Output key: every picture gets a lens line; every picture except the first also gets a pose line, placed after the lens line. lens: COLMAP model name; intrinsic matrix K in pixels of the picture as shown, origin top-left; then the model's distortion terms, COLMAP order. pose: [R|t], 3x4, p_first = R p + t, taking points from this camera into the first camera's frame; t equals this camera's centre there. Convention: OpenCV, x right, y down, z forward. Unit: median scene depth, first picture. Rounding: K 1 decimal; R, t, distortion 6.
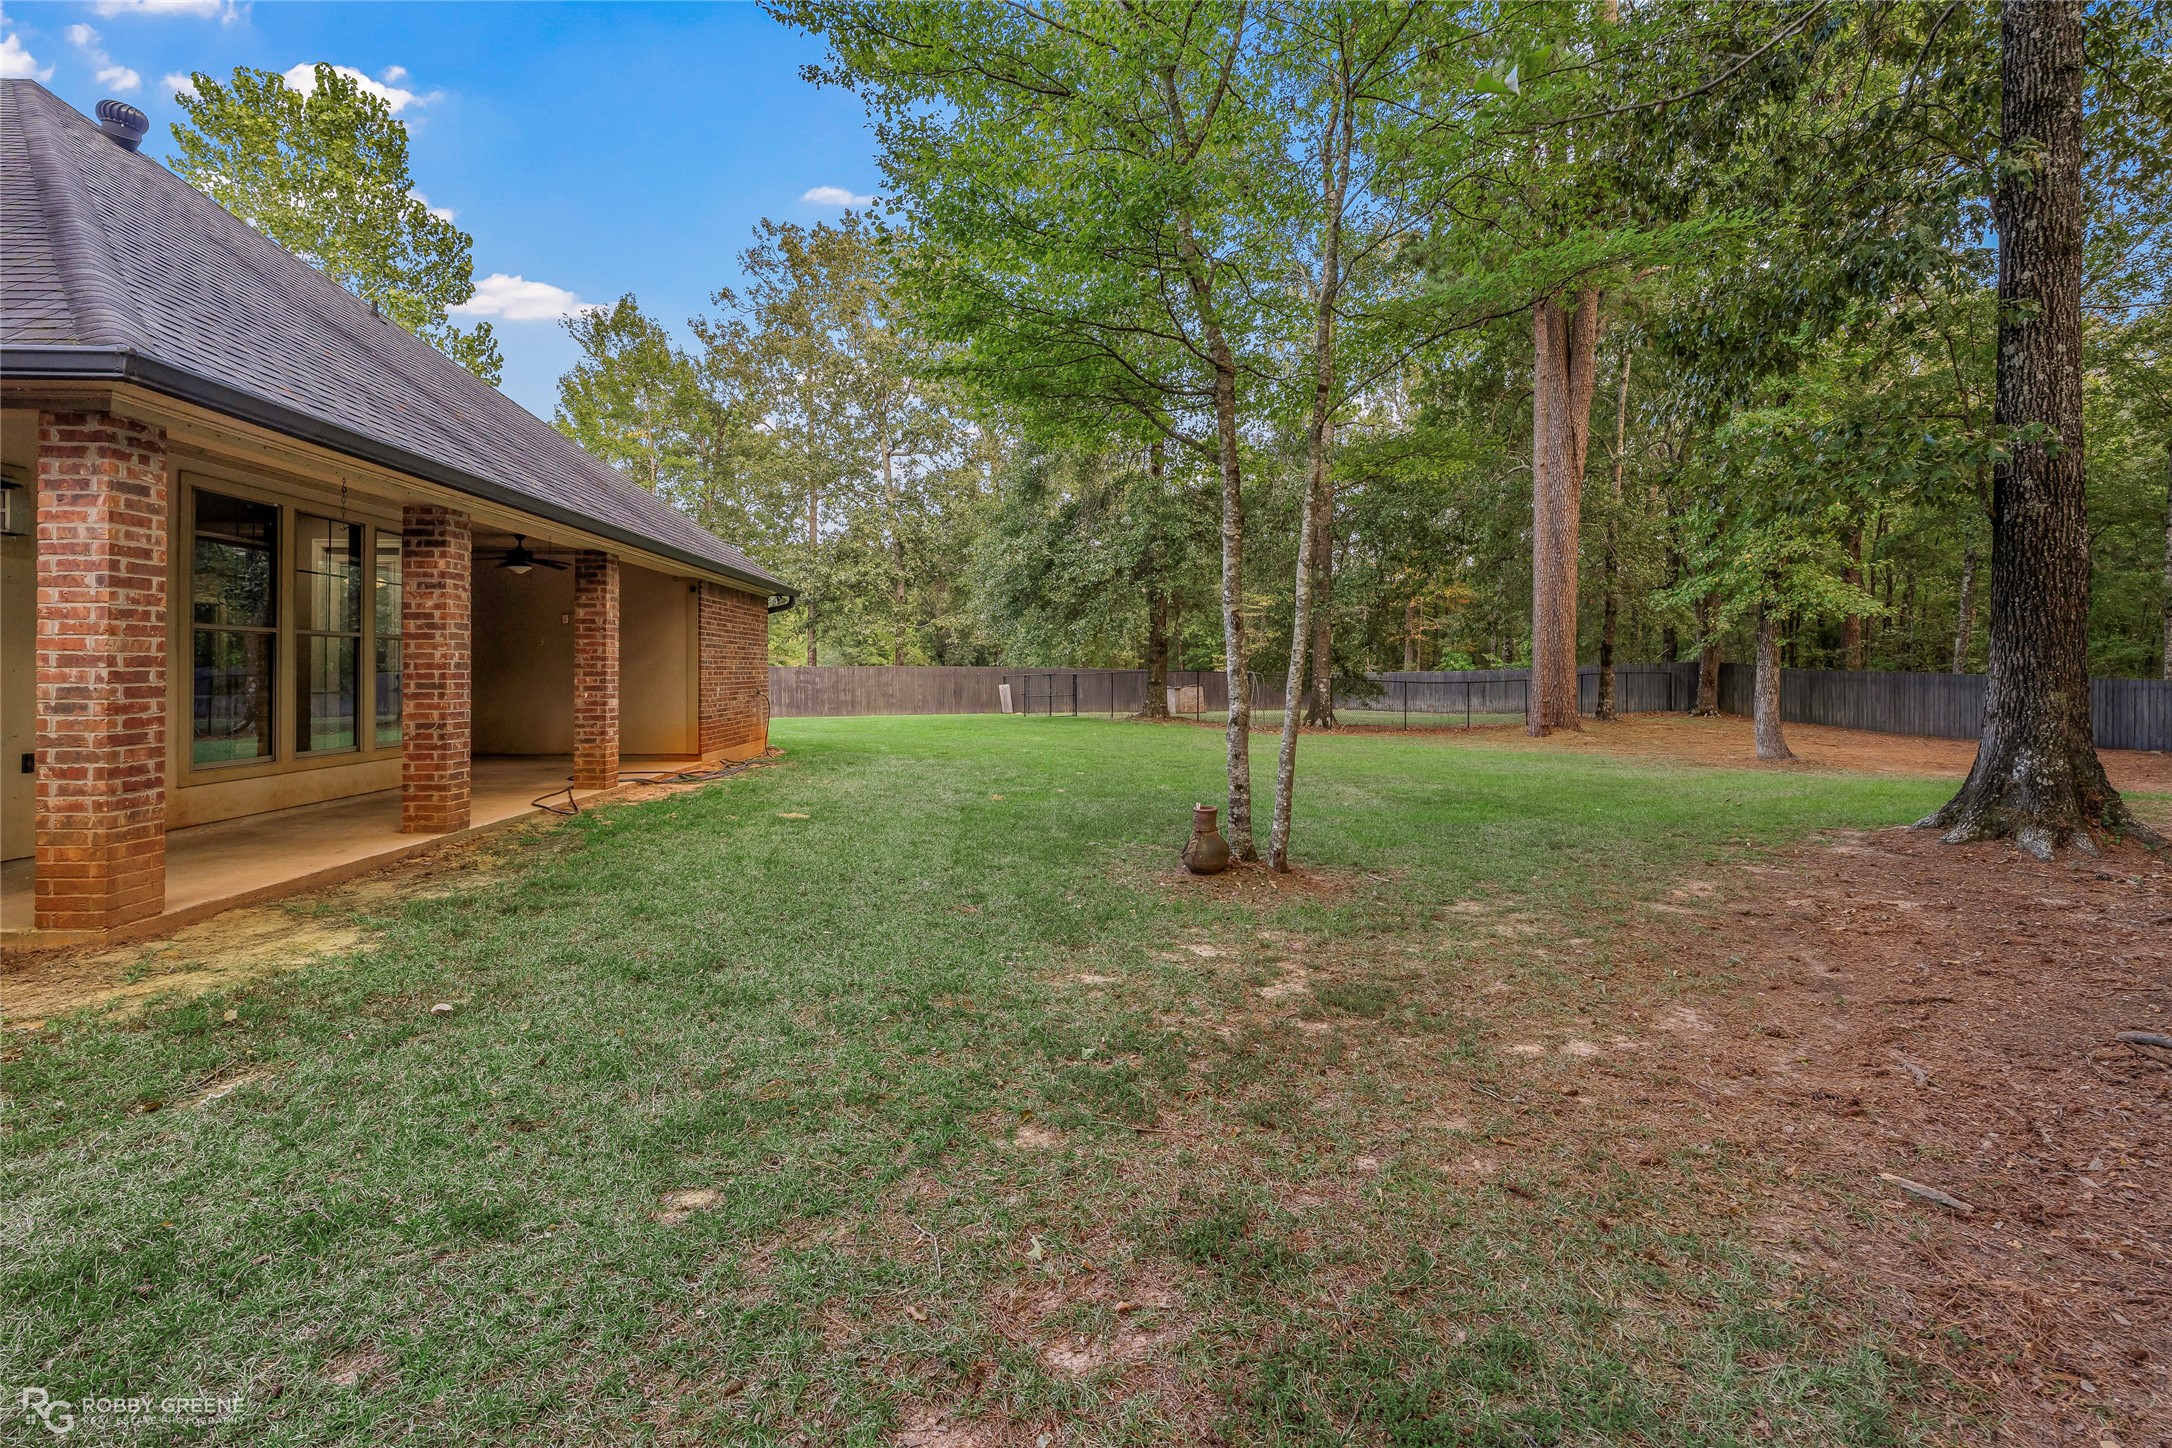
lens RADIAL K [[1009.4, 0, 1084.1], [0, 1009.4, 666.6], [0, 0, 1]] dist [-0.004932, 0.000518]
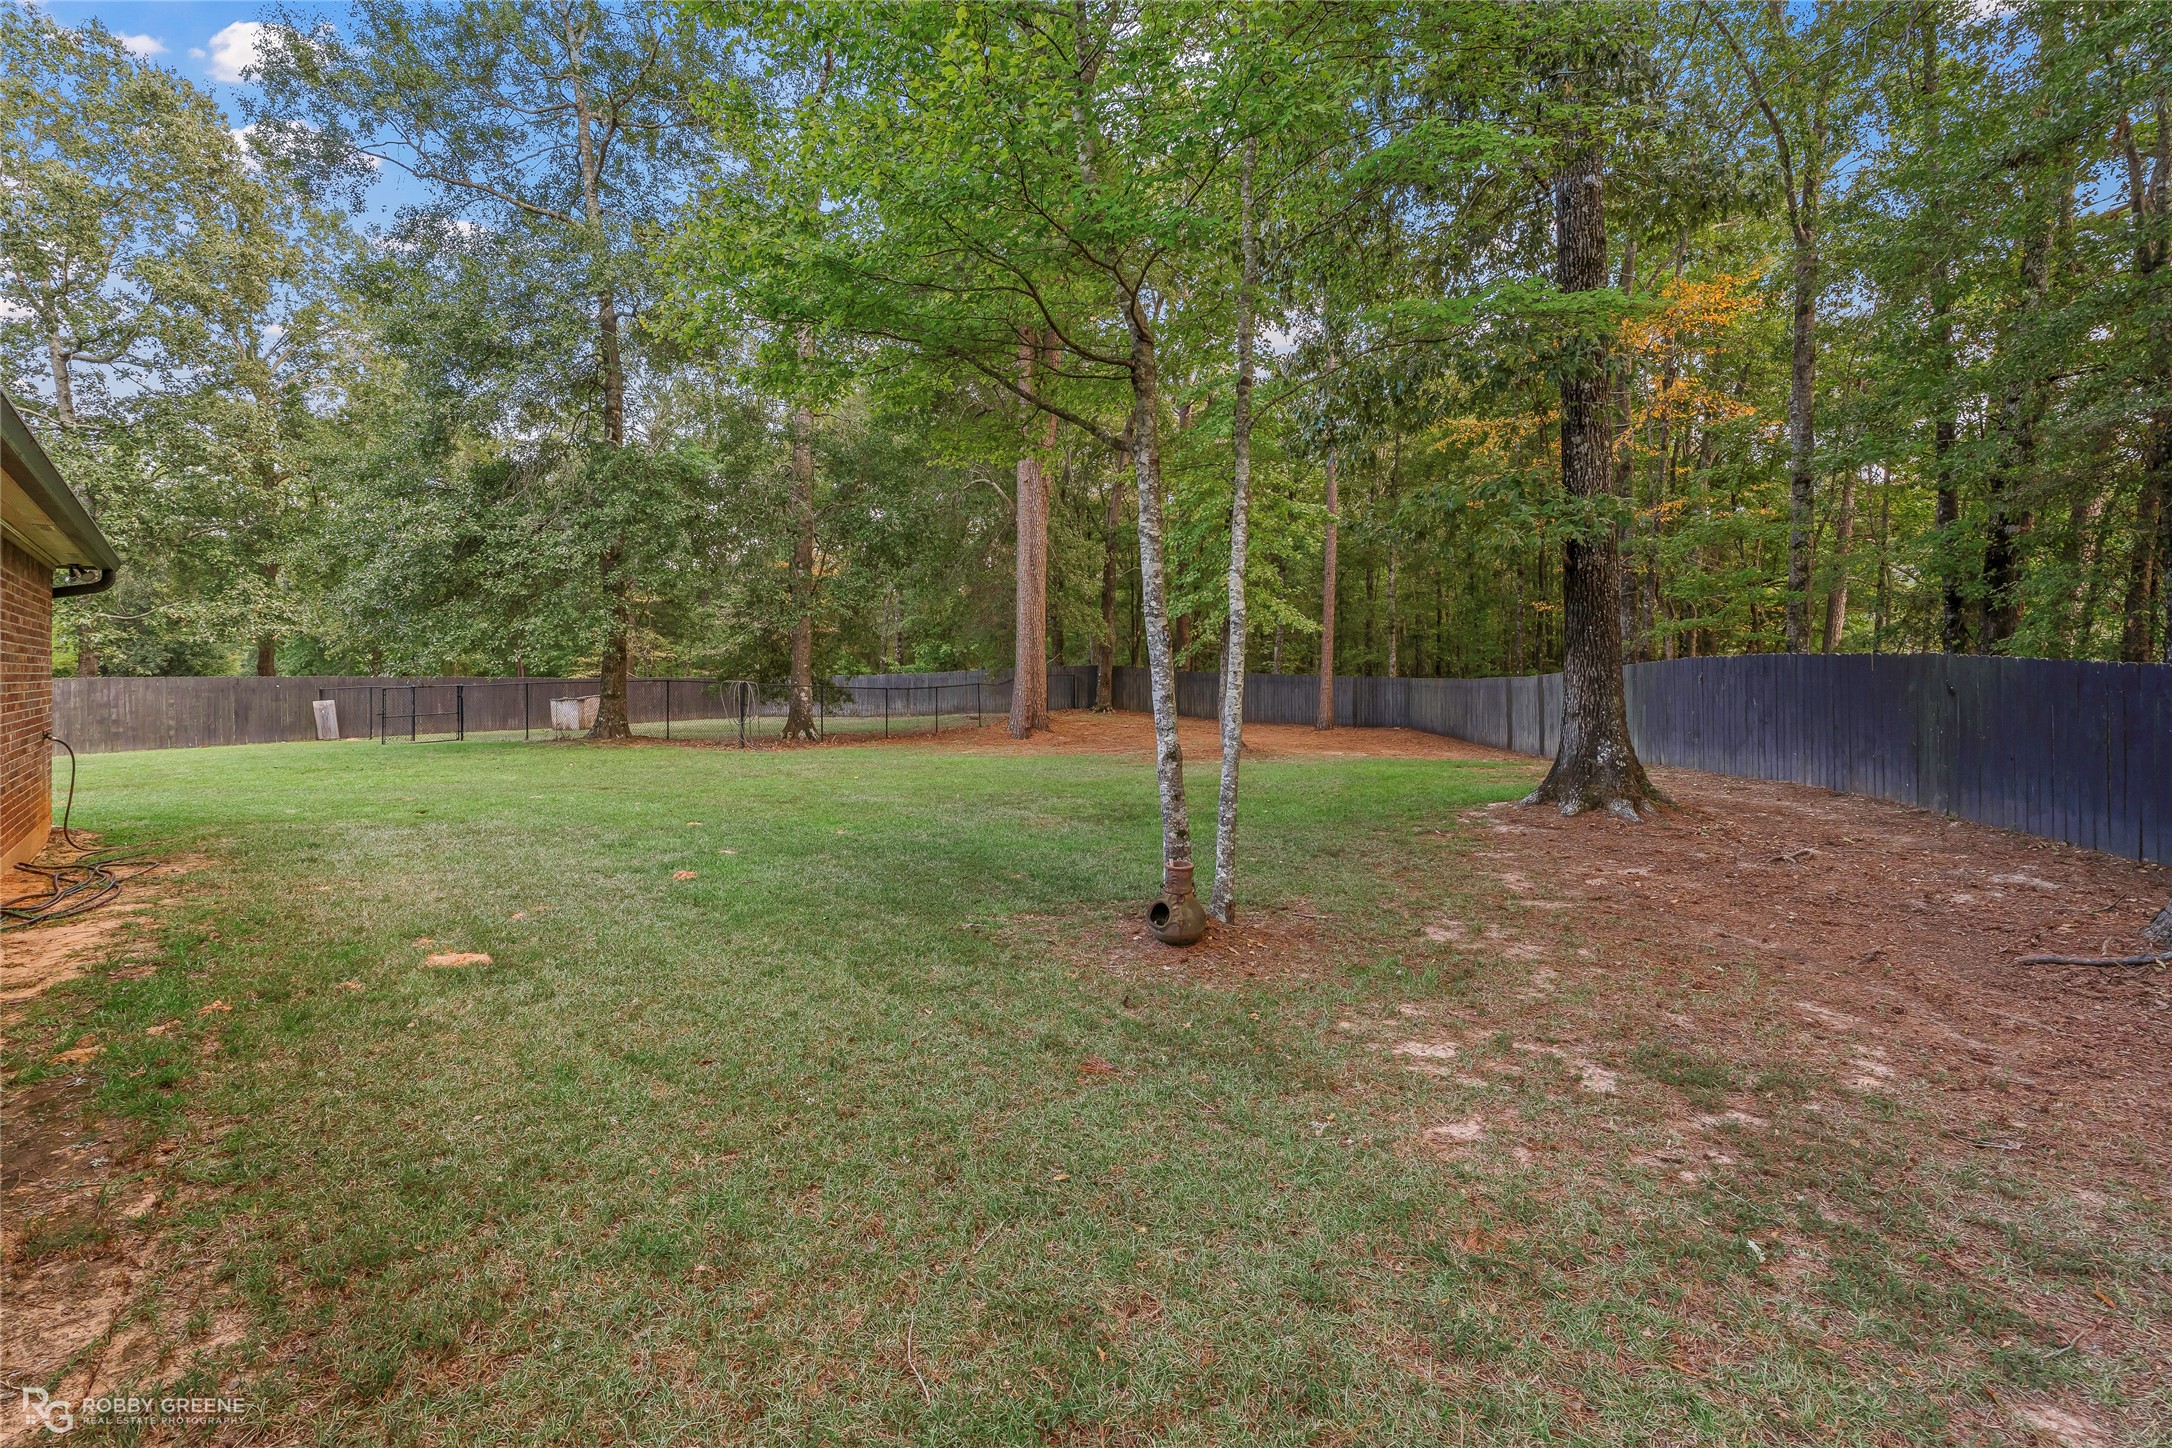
lens RADIAL K [[1009.4, 0, 1116.3], [0, 1009.4, 650.5], [0, 0, 1]] dist [-0.004932, 0.000518]
pose [[0.781980, 0.004289, 0.623289, -0.120179], [0.005946, 0.999880, -0.014340, -0.006367], [-0.623275, 0.014919, 0.781860, 0.105655]]
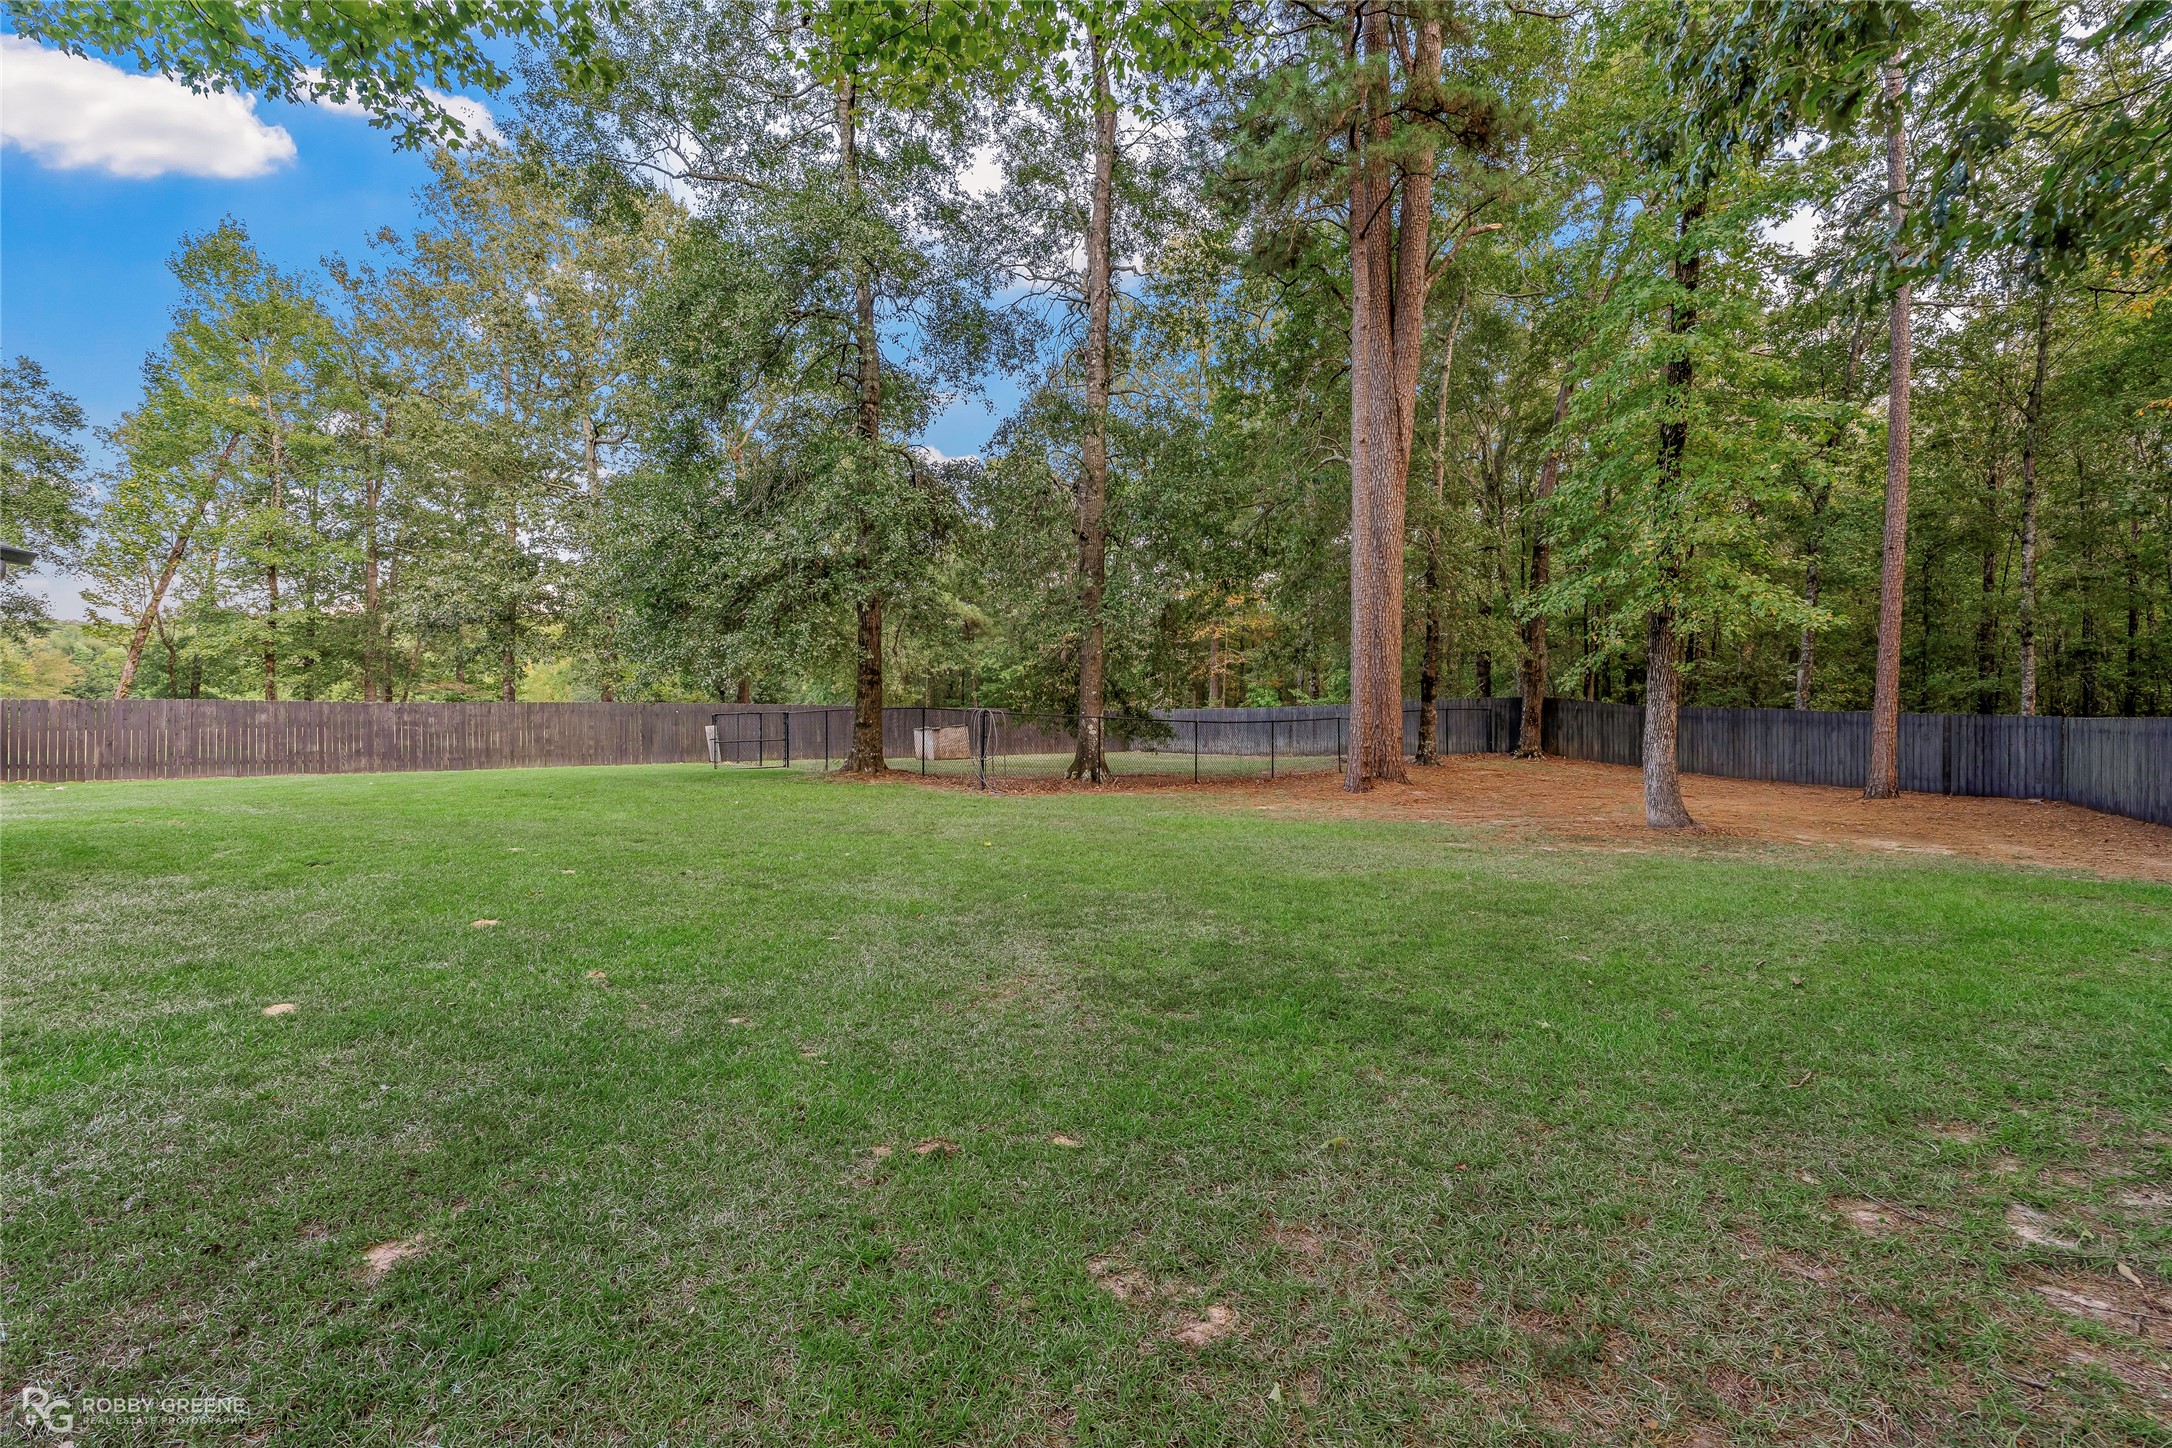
lens RADIAL K [[1009.4, 0, 1083.3], [0, 1009.4, 704.4], [0, 0, 1]] dist [-0.004932, 0.000518]
pose [[0.984629, -0.000853, 0.174657, 0.098396], [0.000793, 1.000000, 0.000412, 0.001573], [-0.174658, -0.000267, 0.984629, 0.251253]]
